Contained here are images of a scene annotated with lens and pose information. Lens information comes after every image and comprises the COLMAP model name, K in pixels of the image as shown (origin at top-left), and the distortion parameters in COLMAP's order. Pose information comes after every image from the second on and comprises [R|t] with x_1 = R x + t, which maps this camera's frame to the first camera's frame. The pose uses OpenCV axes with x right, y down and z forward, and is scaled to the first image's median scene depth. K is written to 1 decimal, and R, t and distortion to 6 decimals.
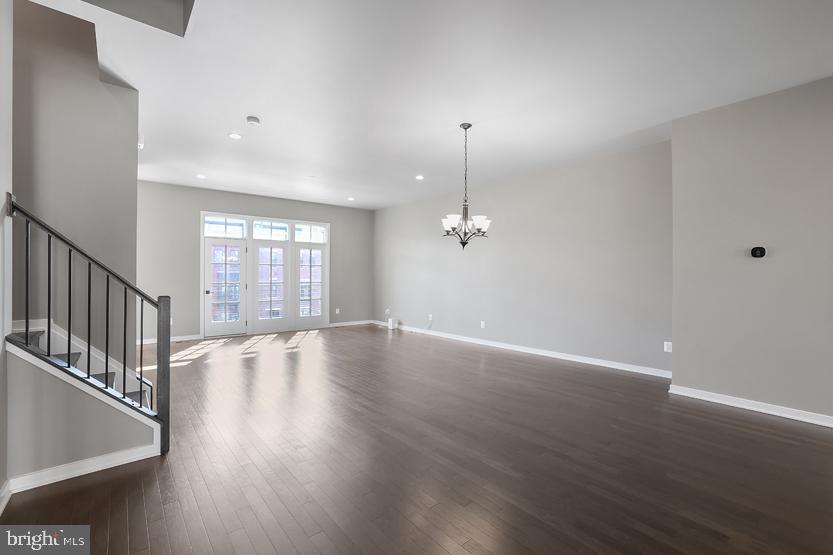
lens RADIAL K [[362.6, 0, 424.3], [0, 362.6, 274.1], [0, 0, 1]] dist [-0.025422, 0.002914]
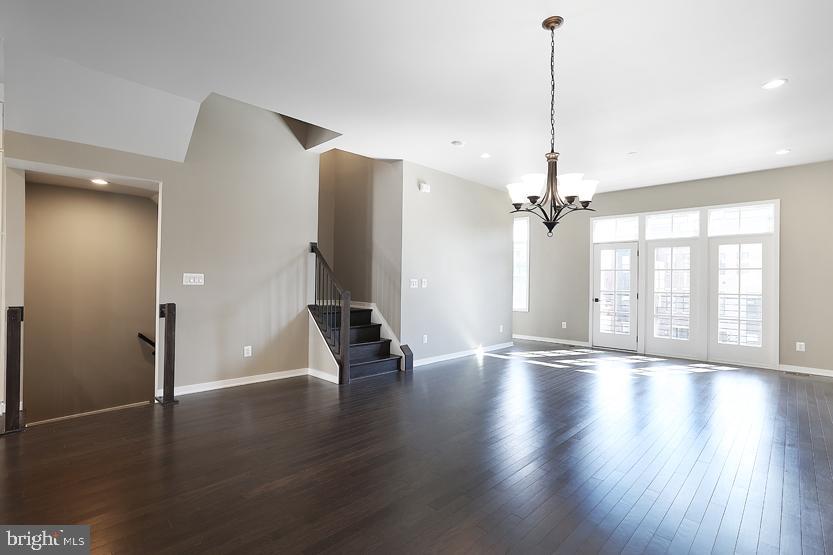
lens RADIAL K [[398.8, 0, 415.6], [0, 398.8, 273.1], [0, 0, 1]] dist [-0.031683, 0.001650]
pose [[0.082918, -0.020821, -0.996339, 0.374437], [-0.009043, 0.999725, -0.021645, 0.004800], [0.996515, 0.010805, 0.082707, 0.380267]]
